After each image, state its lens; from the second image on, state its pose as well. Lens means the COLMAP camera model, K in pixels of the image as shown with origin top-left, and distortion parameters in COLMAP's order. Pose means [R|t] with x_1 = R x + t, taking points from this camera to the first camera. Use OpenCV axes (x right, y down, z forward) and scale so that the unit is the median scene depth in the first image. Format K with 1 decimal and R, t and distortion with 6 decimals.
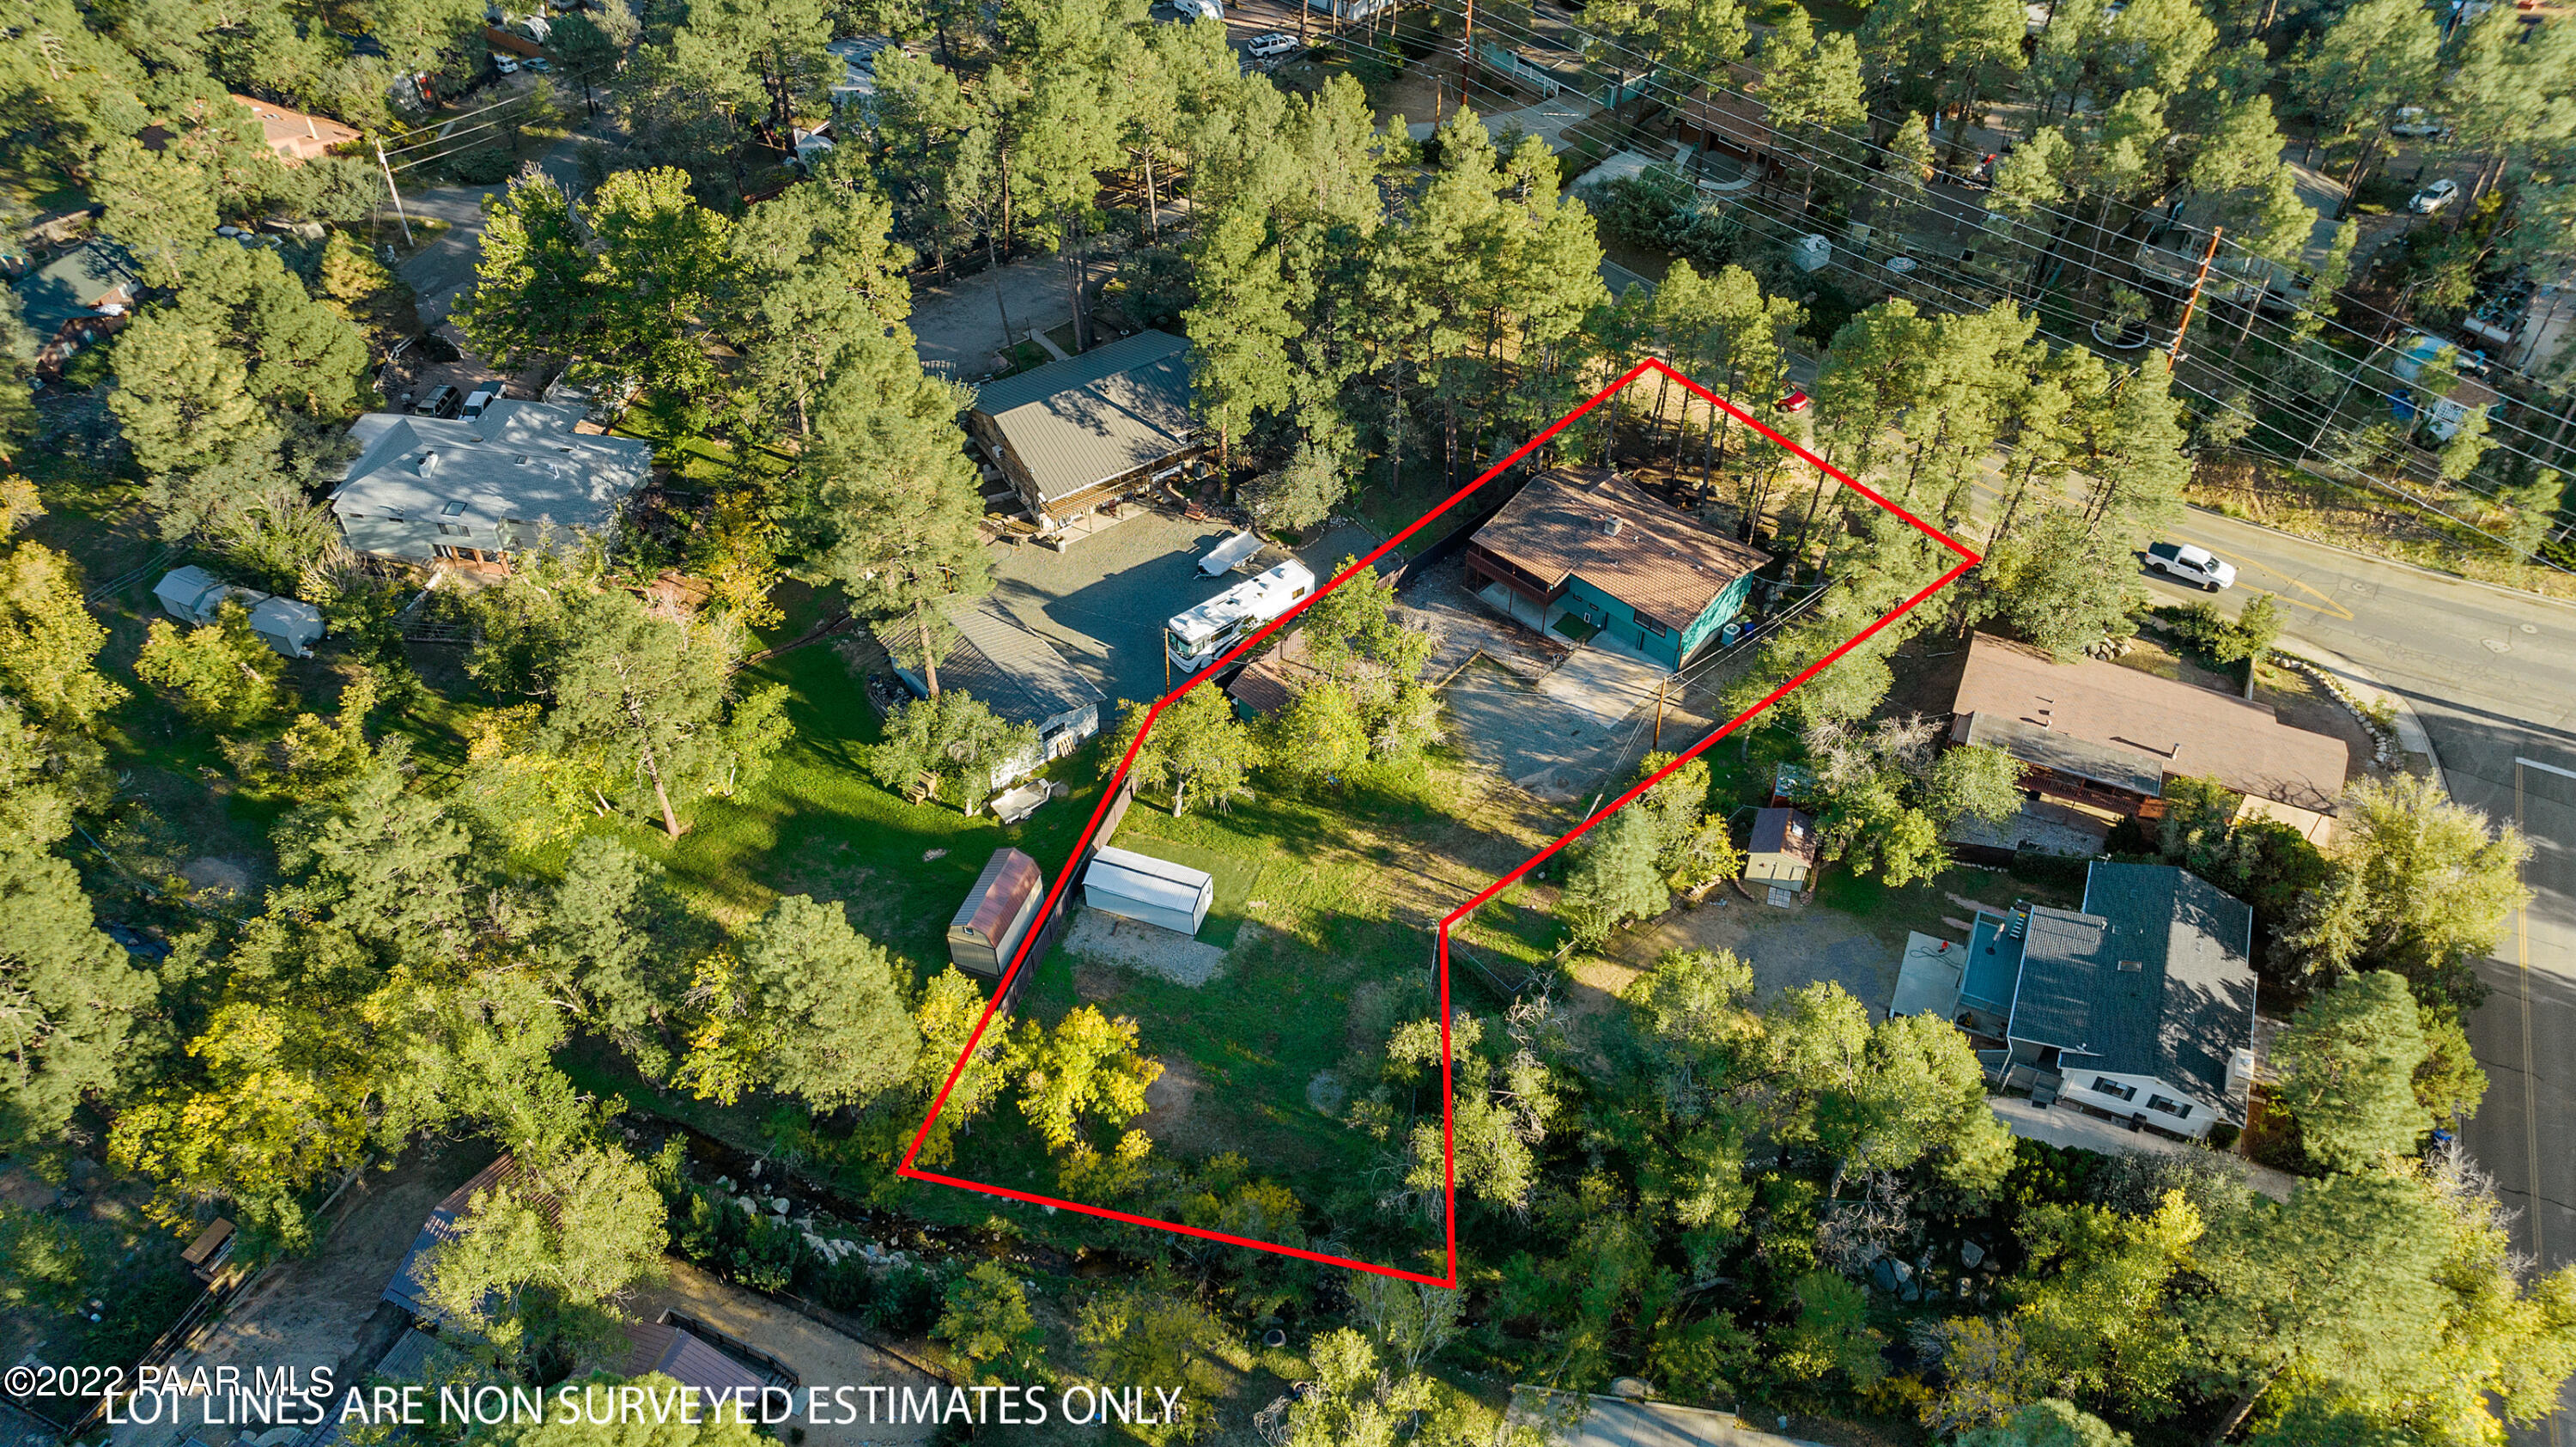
lens RADIAL K [[1769.6, 0, 1288.0], [0, 1769.6, 723.5], [0, 0, 1]] dist [0.000463, -0.000044]
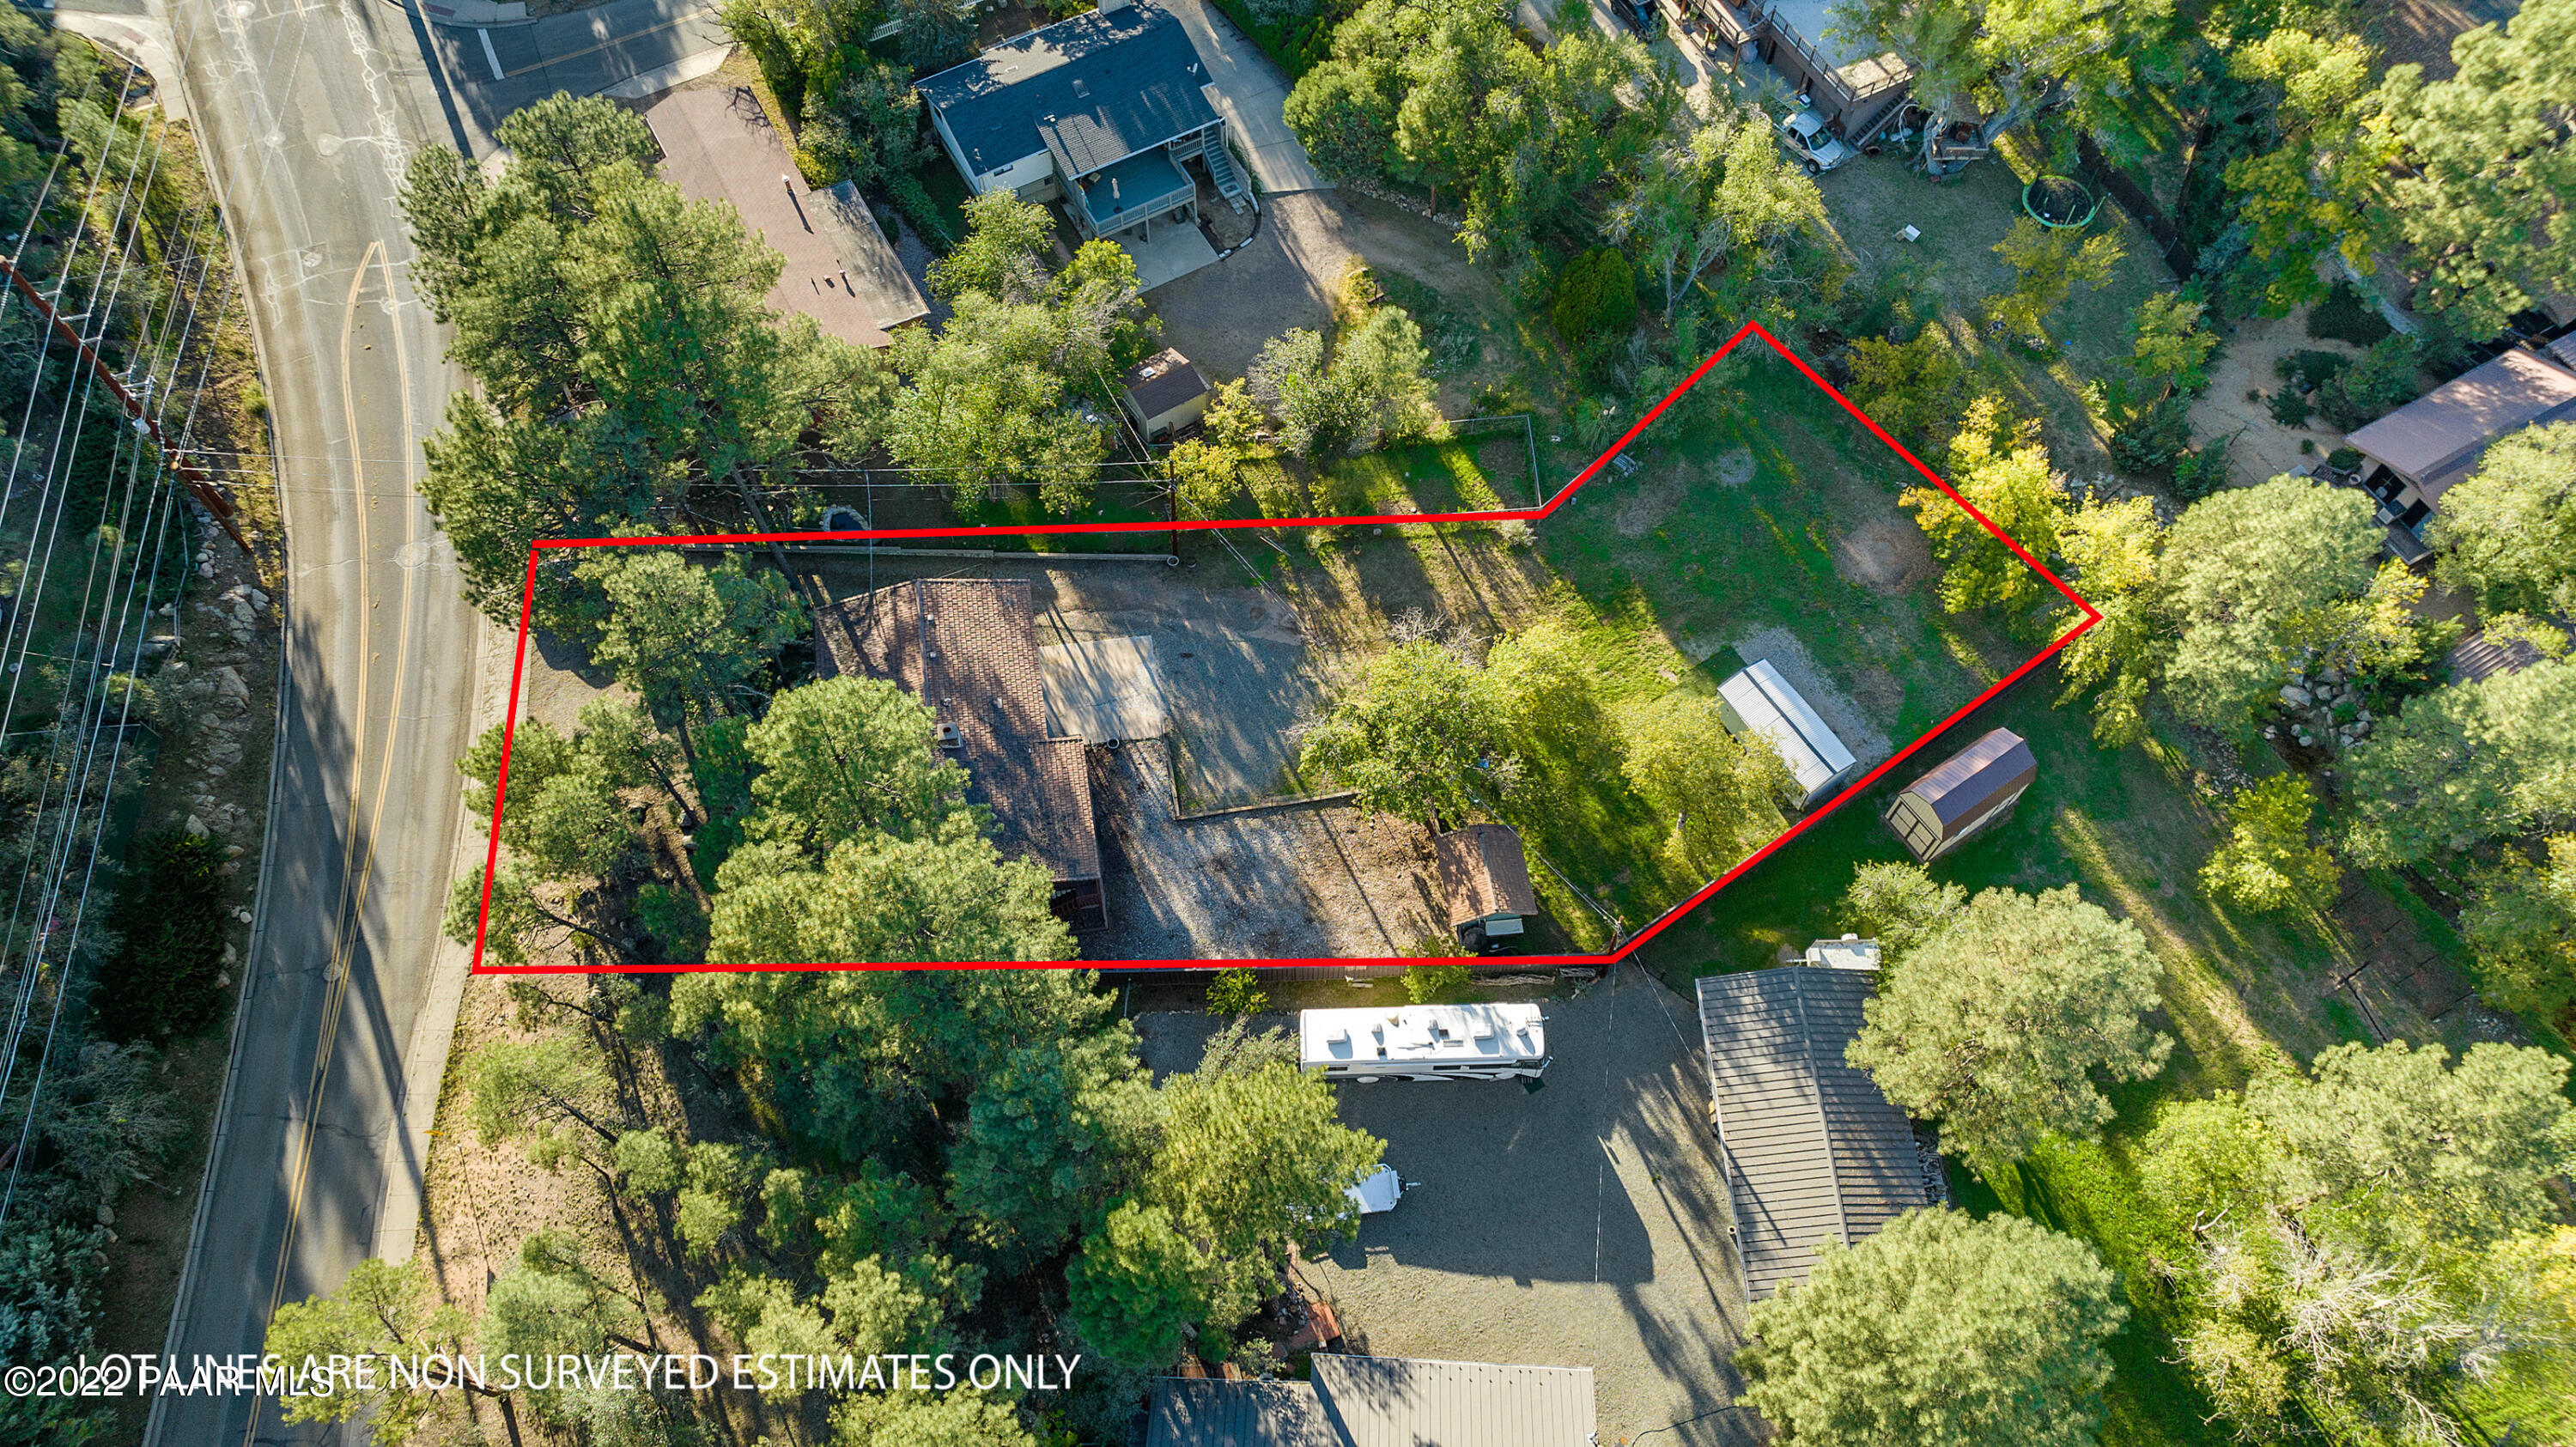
lens RADIAL K [[1769.6, 0, 1288.0], [0, 1769.6, 723.5], [0, 0, 1]] dist [0.000463, -0.000044]
pose [[-0.797023, -0.535269, 0.279716, -0.111345], [0.425444, -0.168880, 0.889088, -0.673103], [-0.428663, 0.827627, 0.362328, 0.699425]]
